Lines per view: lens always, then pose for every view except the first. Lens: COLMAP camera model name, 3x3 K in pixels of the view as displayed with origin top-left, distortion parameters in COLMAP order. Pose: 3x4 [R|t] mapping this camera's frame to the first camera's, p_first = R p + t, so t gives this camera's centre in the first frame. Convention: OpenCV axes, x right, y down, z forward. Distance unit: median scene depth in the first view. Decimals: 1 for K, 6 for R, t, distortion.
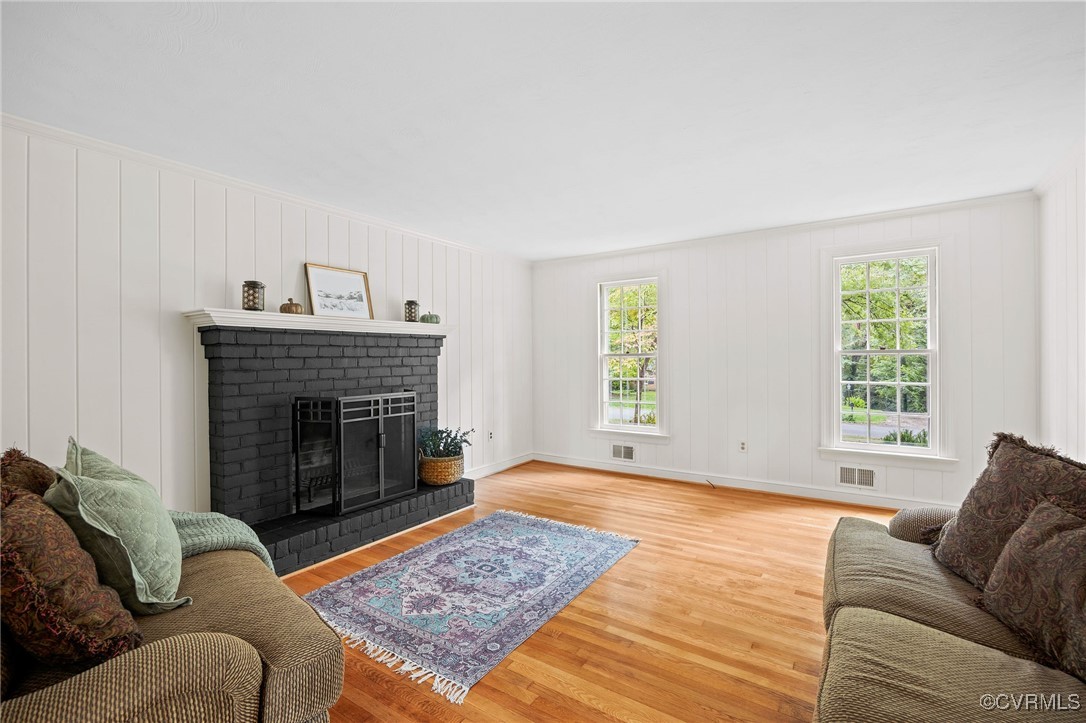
lens RADIAL K [[484.0, 0, 545.6], [0, 484.0, 362.2], [0, 0, 1]] dist [0.000253, -0.000001]
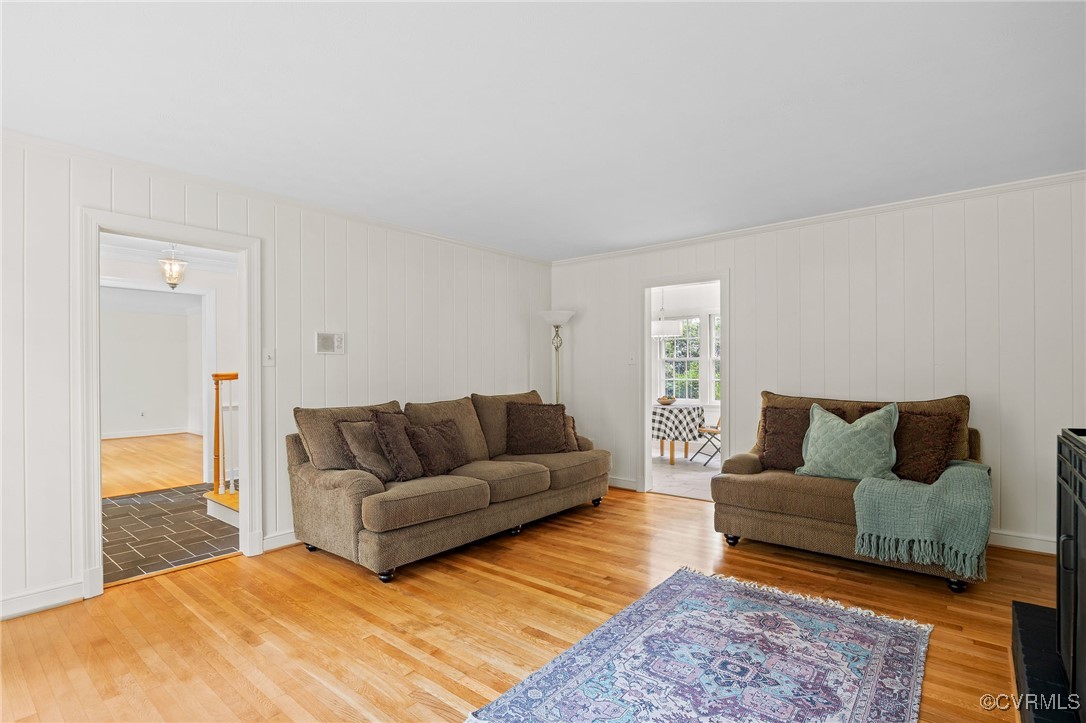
lens RADIAL K [[522.4, 0, 542.6], [0, 522.4, 365.2], [0, 0, 1]] dist [-0.016240, -0.000373]
pose [[-0.993631, 0.011660, 0.112076, 0.062253], [0.011541, 0.999932, -0.001704, -0.001712], [-0.112088, -0.000399, -0.993698, 1.869530]]
